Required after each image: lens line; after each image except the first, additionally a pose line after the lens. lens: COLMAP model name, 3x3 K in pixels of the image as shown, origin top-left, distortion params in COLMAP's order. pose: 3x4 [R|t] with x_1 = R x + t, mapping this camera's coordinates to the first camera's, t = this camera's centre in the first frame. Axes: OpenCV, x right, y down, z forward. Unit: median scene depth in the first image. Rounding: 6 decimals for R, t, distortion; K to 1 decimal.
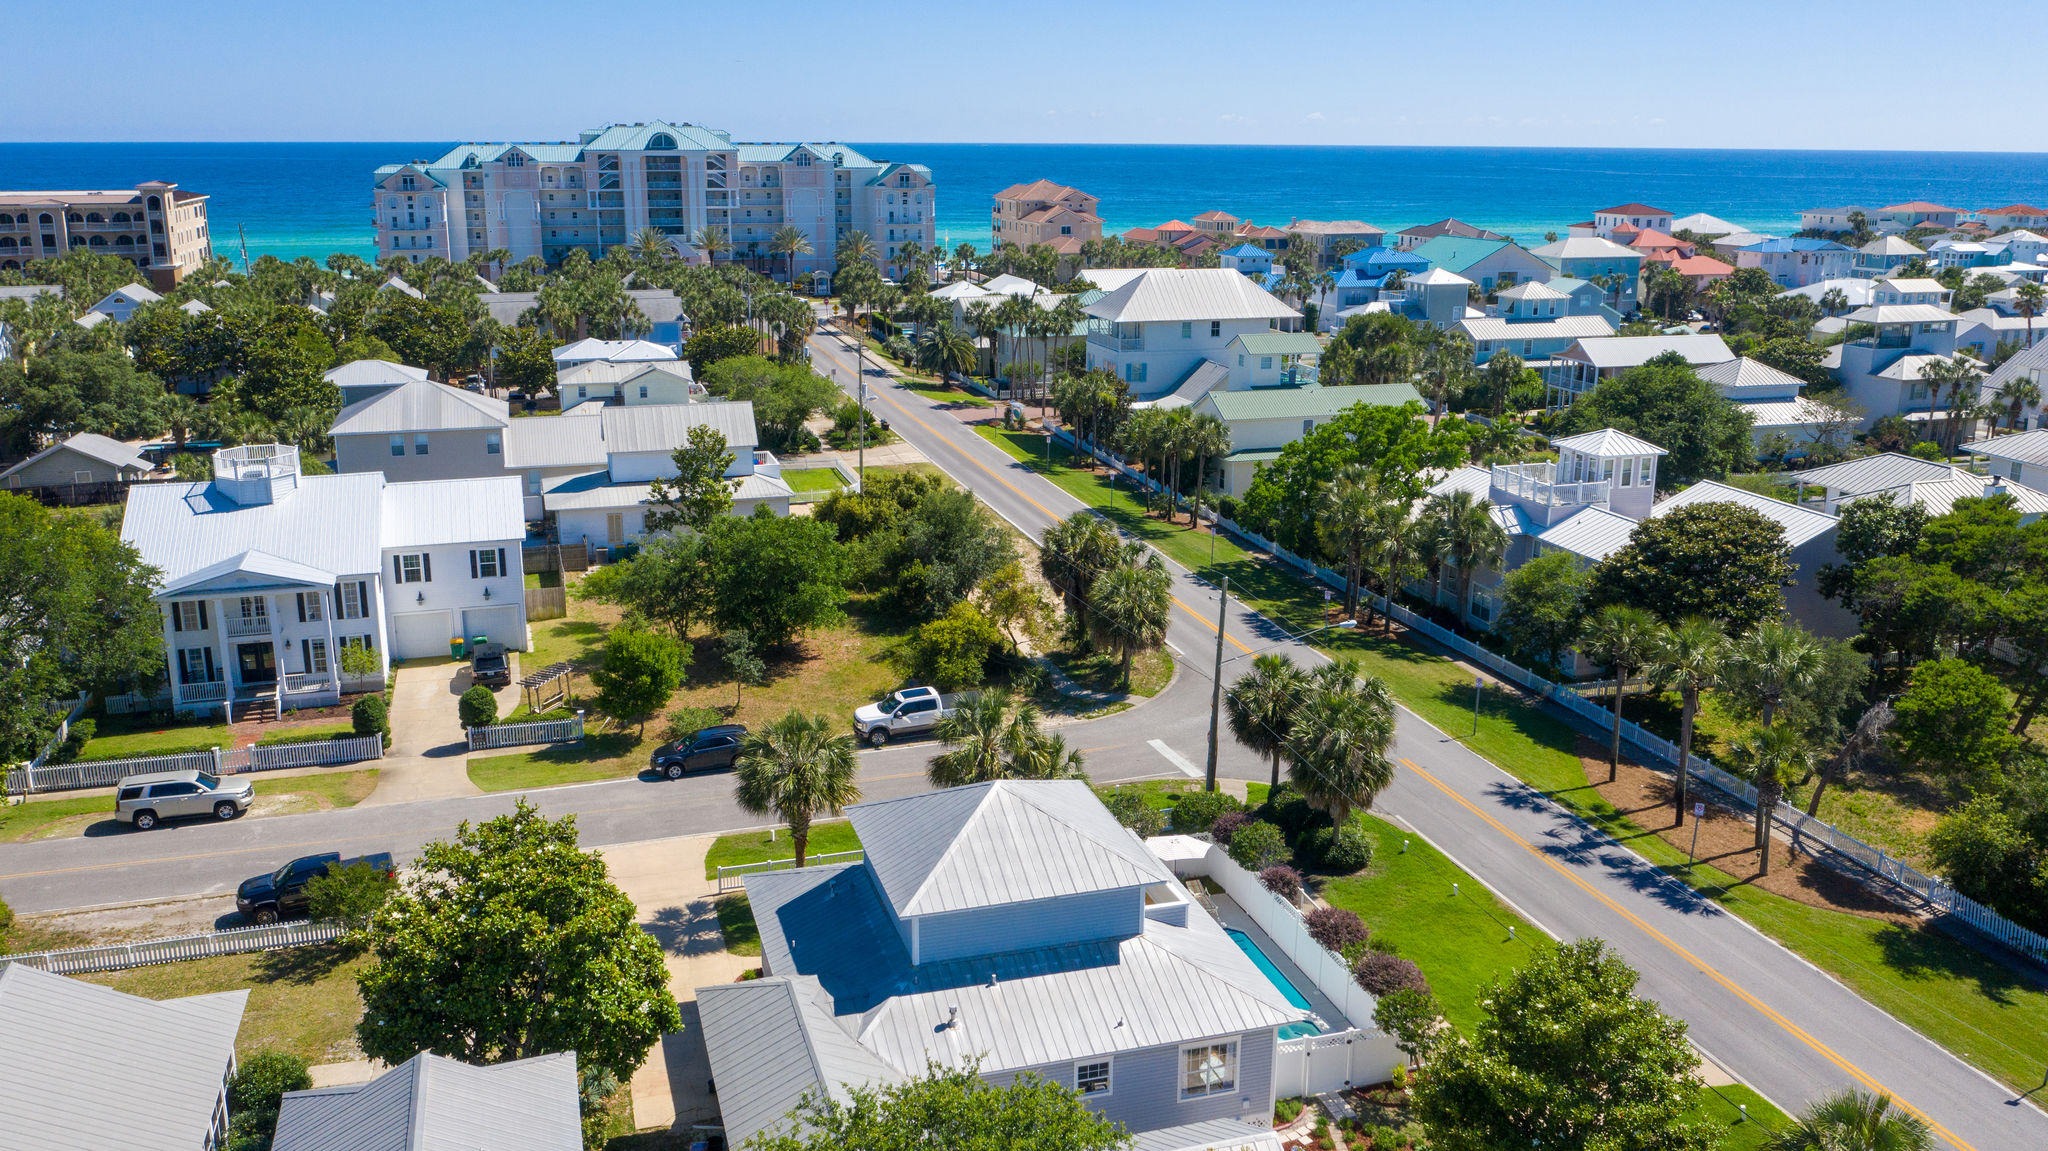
lens RADIAL K [[1625.5, 0, 991.1], [0, 1625.5, 579.4], [0, 0, 1]] dist [-0.011588, 0.002330]
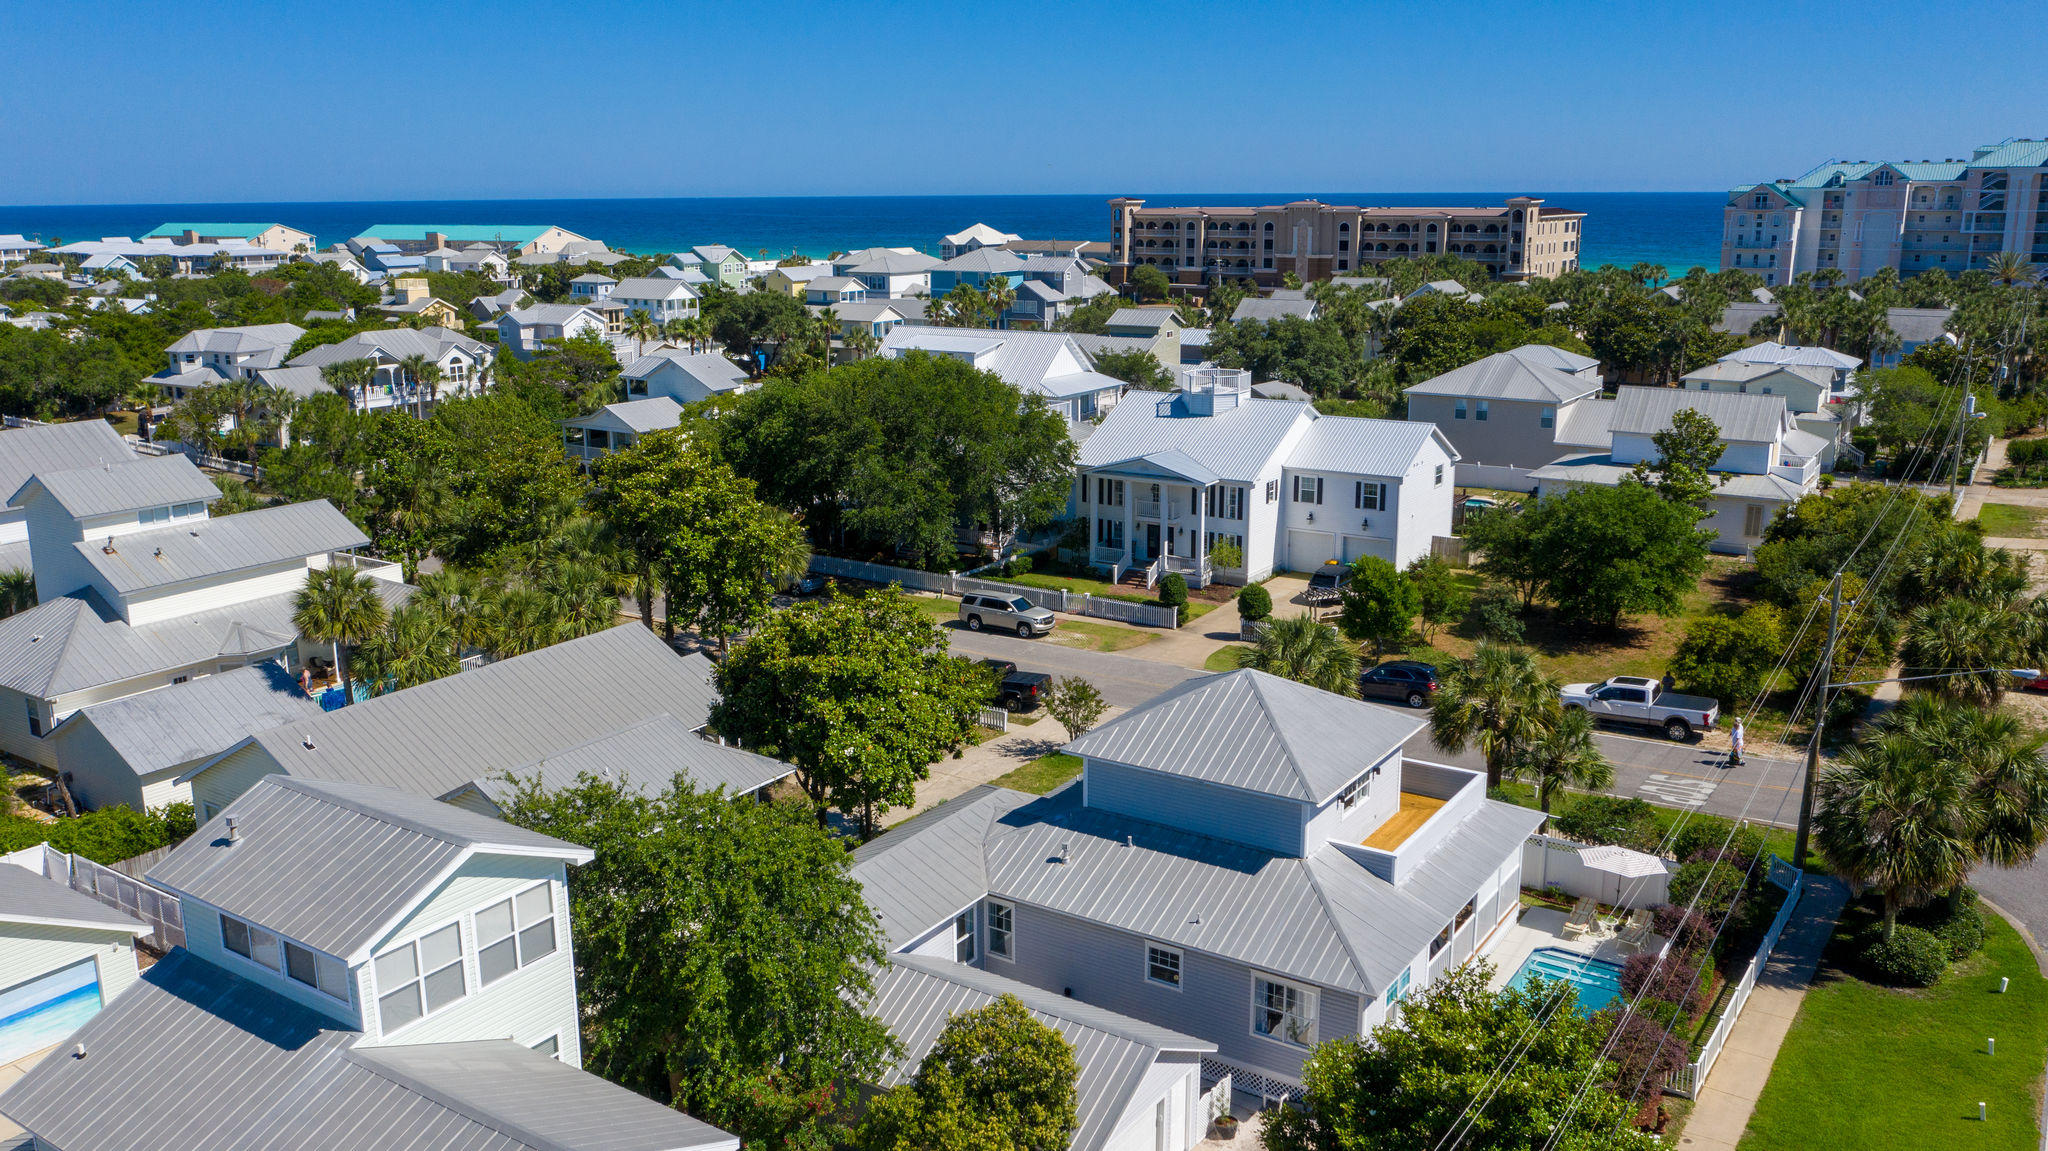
lens RADIAL K [[1578.7, 0, 1020.9], [0, 1578.7, 568.3], [0, 0, 1]] dist [-0.020828, 0.003946]
pose [[0.646900, 0.172006, -0.742923, 0.234451], [-0.191752, 0.979618, 0.059839, 0.013575], [0.738073, 0.103747, 0.666697, 0.104855]]
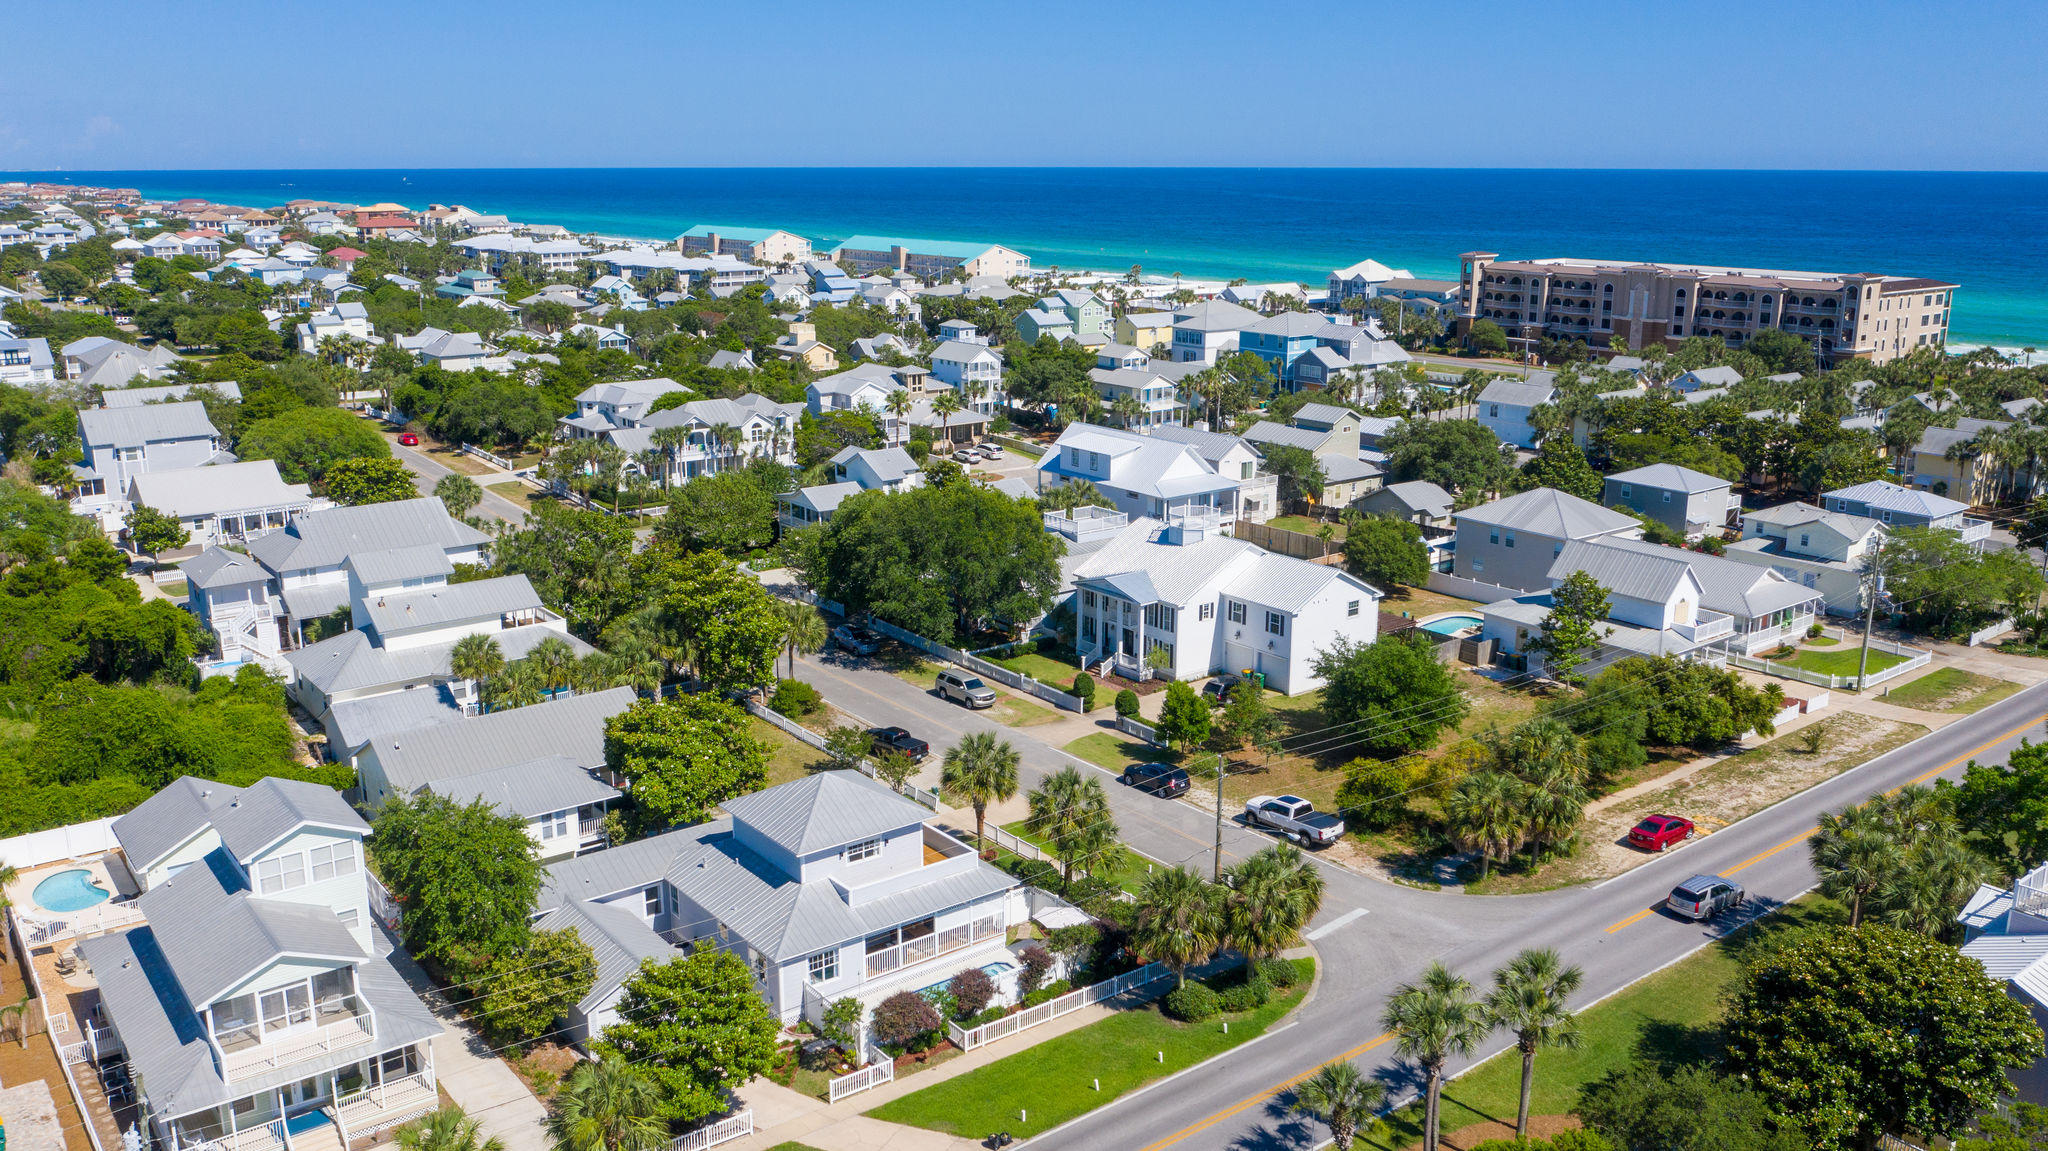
lens RADIAL K [[1578.7, 0, 1020.9], [0, 1578.7, 568.3], [0, 0, 1]] dist [-0.020828, 0.003946]
pose [[0.374281, 0.225365, -0.899513, 0.580441], [-0.243279, 0.959906, 0.139269, -0.137175], [0.894834, 0.166707, 0.414101, 0.184197]]
